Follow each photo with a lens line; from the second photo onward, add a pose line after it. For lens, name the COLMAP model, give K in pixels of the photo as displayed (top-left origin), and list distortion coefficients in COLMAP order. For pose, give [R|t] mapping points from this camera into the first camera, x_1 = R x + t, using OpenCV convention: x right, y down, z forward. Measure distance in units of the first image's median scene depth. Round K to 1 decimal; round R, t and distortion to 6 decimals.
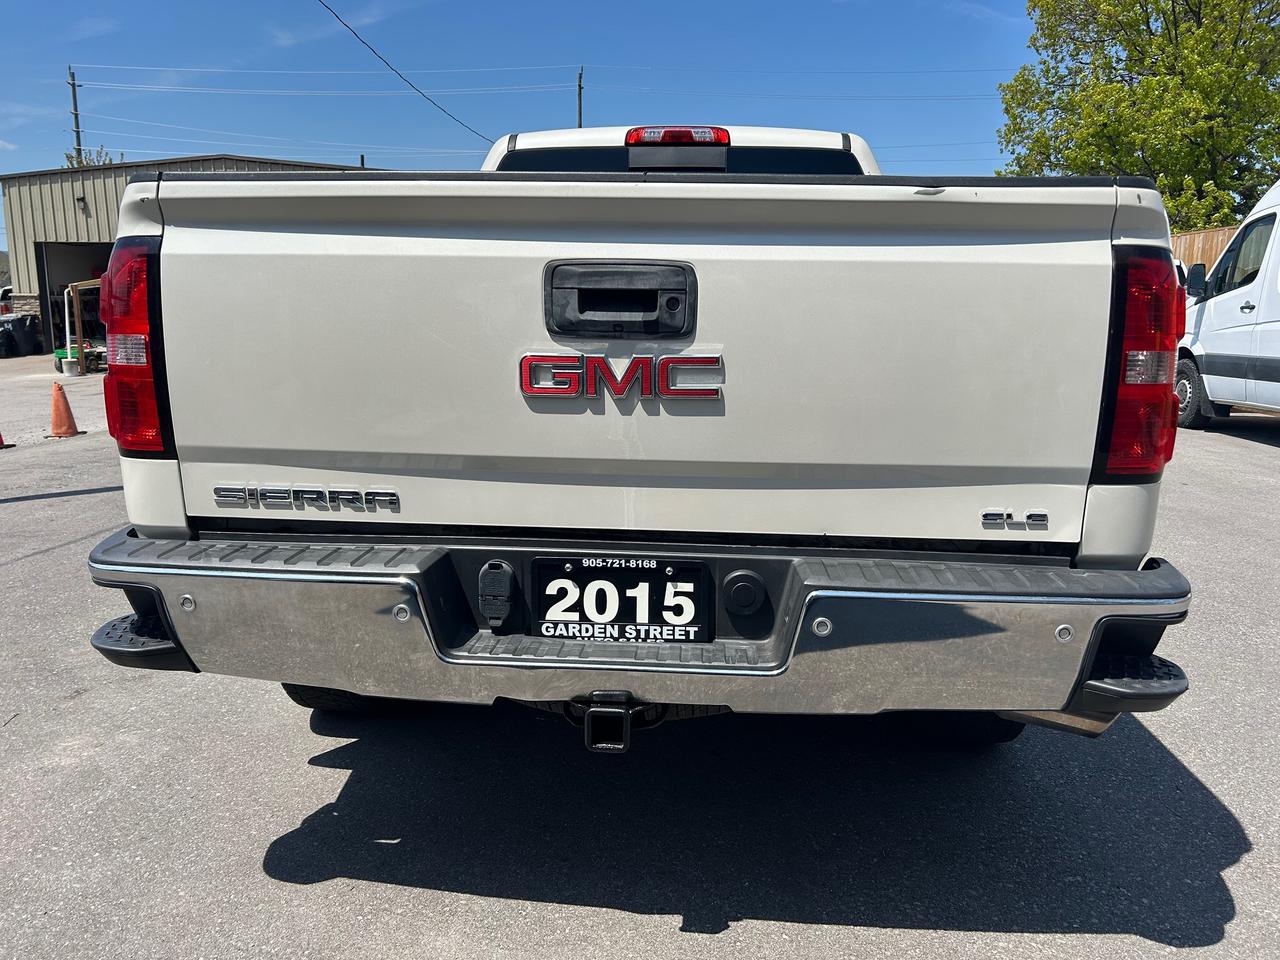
lens RADIAL K [[984.7, 0, 640.0], [0, 984.7, 480.0], [0, 0, 1]] dist [0.133477, -0.264970]
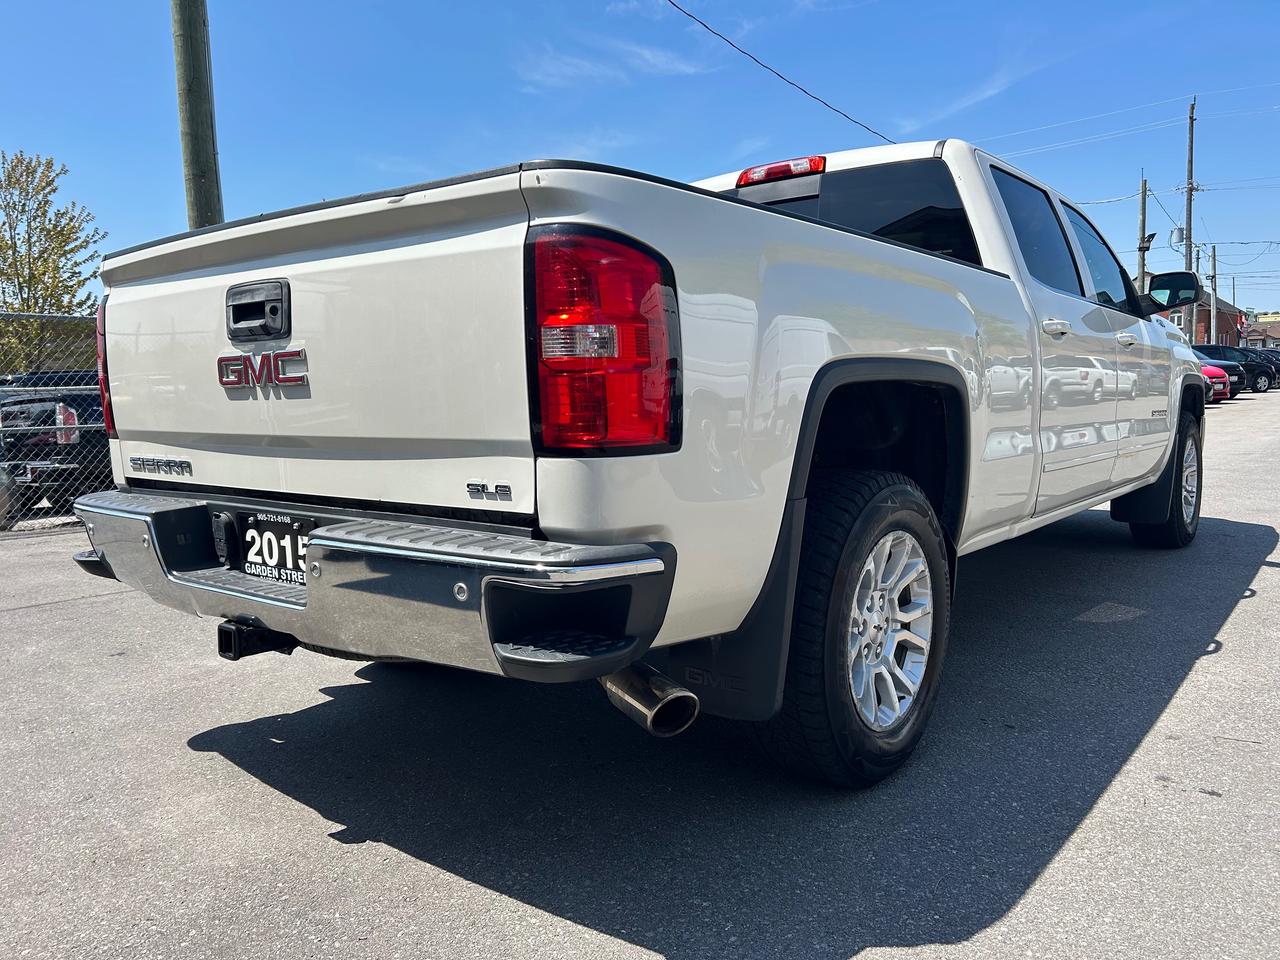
lens RADIAL K [[1002.4, 0, 640.0], [0, 1002.4, 480.0], [0, 0, 1]] dist [0.027466, -0.005386]
pose [[0.818811, 0.021927, -0.573644, 1.099856], [-0.063542, 0.996592, -0.052605, 0.073581], [0.570535, 0.079524, 0.817414, 0.208476]]
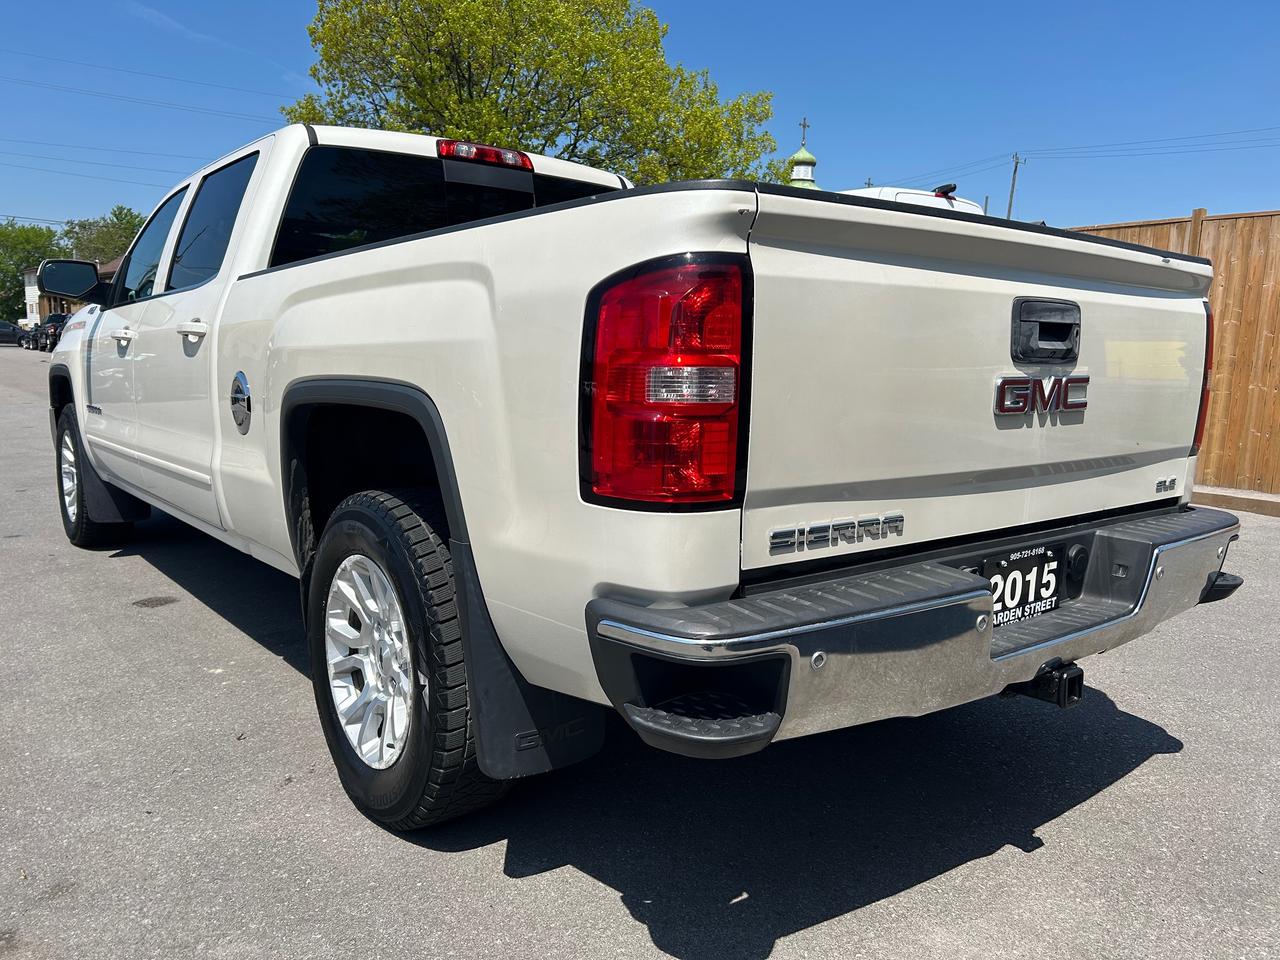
lens RADIAL K [[1002.4, 0, 640.0], [0, 1002.4, 480.0], [0, 0, 1]] dist [0.027466, -0.005386]
pose [[0.724362, -0.088460, 0.683721, -1.165743], [0.104025, 0.994404, 0.018447, -0.072620], [-0.681526, 0.057762, 0.729510, 0.432260]]
